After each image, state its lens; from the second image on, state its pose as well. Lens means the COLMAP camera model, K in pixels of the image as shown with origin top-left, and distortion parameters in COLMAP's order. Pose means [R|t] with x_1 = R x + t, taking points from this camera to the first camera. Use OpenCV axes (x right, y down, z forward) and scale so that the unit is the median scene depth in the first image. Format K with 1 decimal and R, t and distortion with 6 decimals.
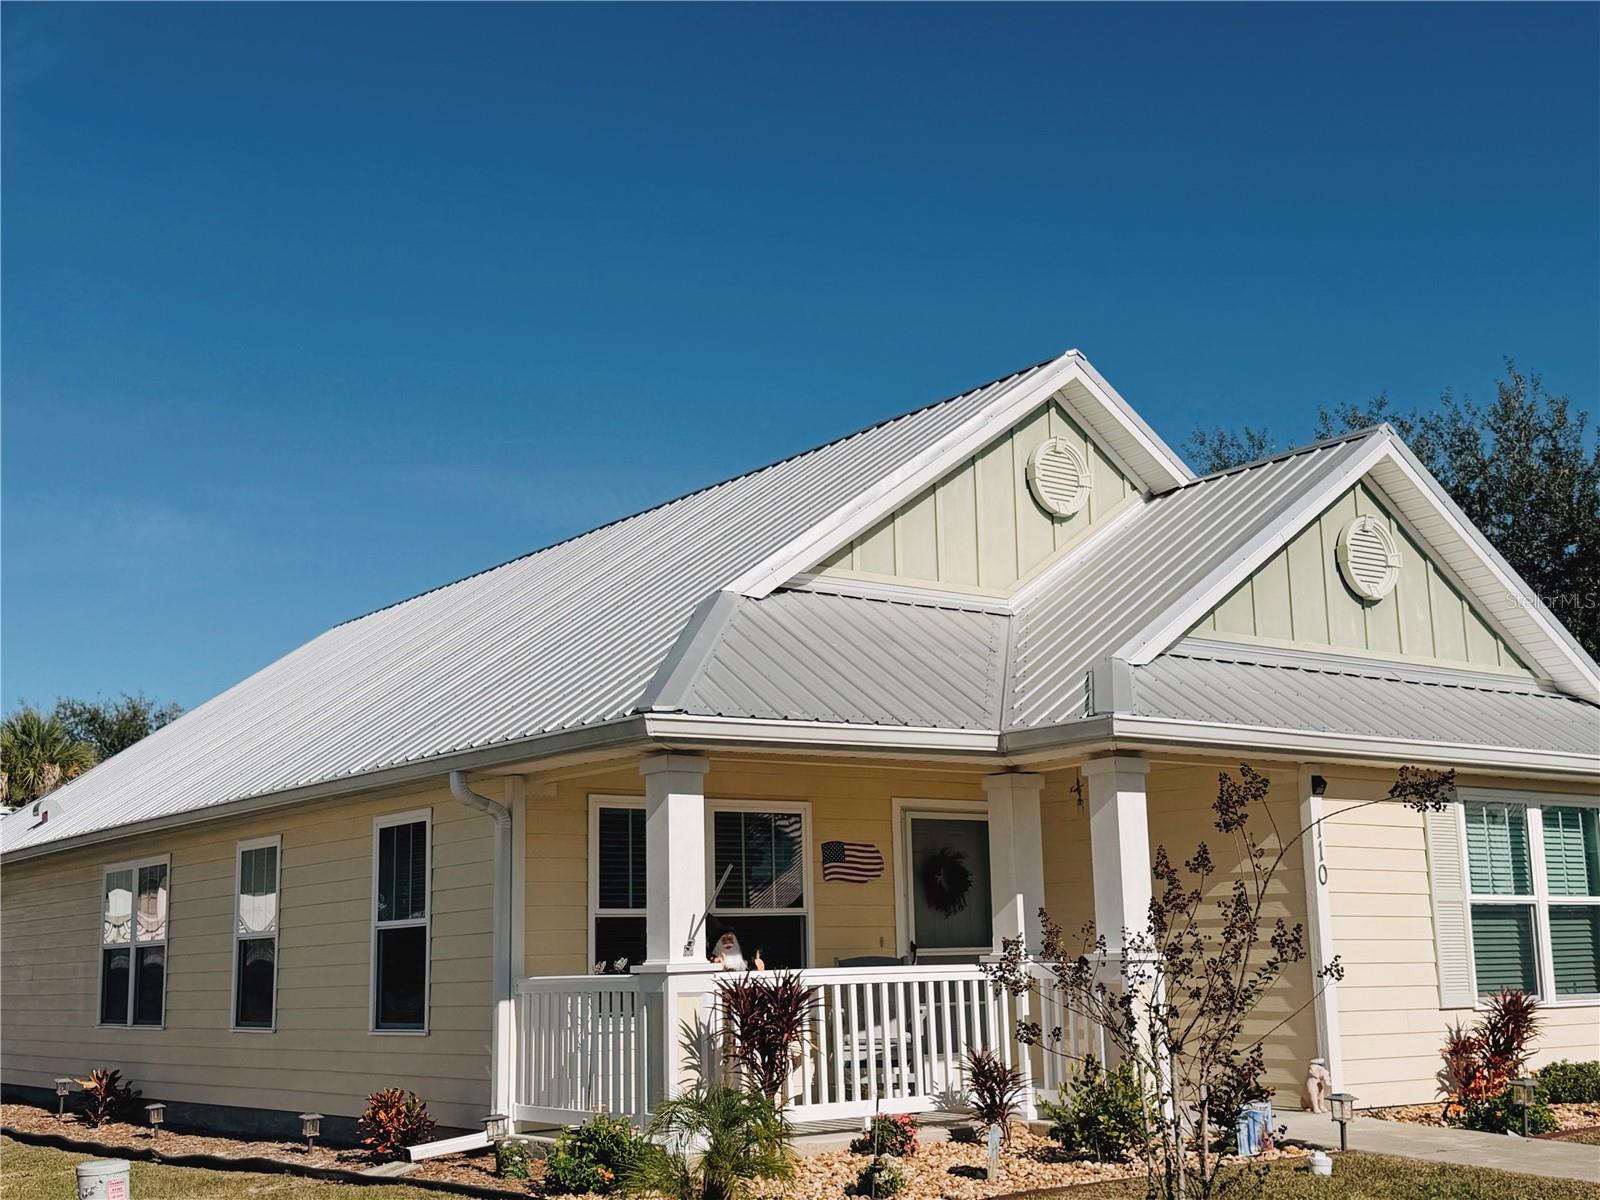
lens RADIAL K [[1859.5, 0, 800.0], [0, 1859.5, 600.0], [0, 0, 1]] dist [0.019034, 0.008089]
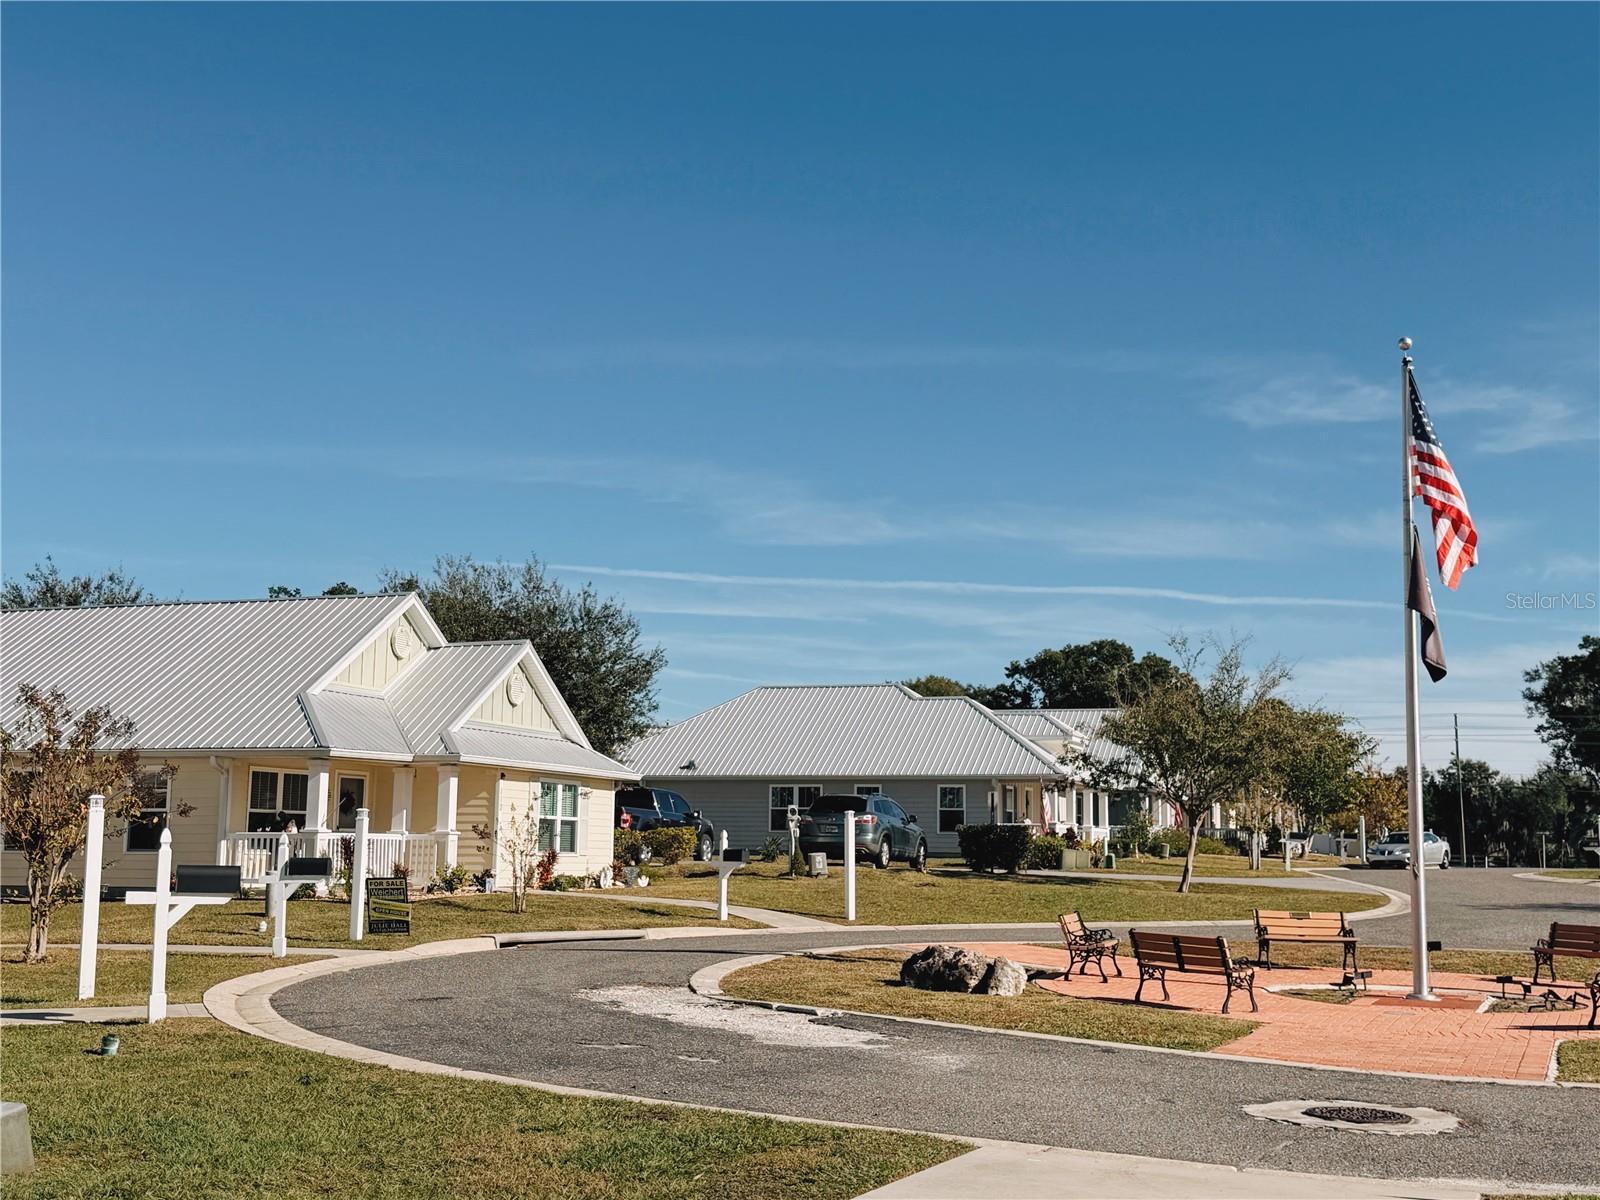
lens RADIAL K [[1859.5, 0, 800.0], [0, 1859.5, 600.0], [0, 0, 1]] dist [0.019034, 0.008089]
pose [[0.817944, 0.103842, 0.565849, -0.908160], [-0.134141, 0.990889, 0.012058, -0.241635], [-0.559441, -0.085766, 0.824421, -1.452886]]
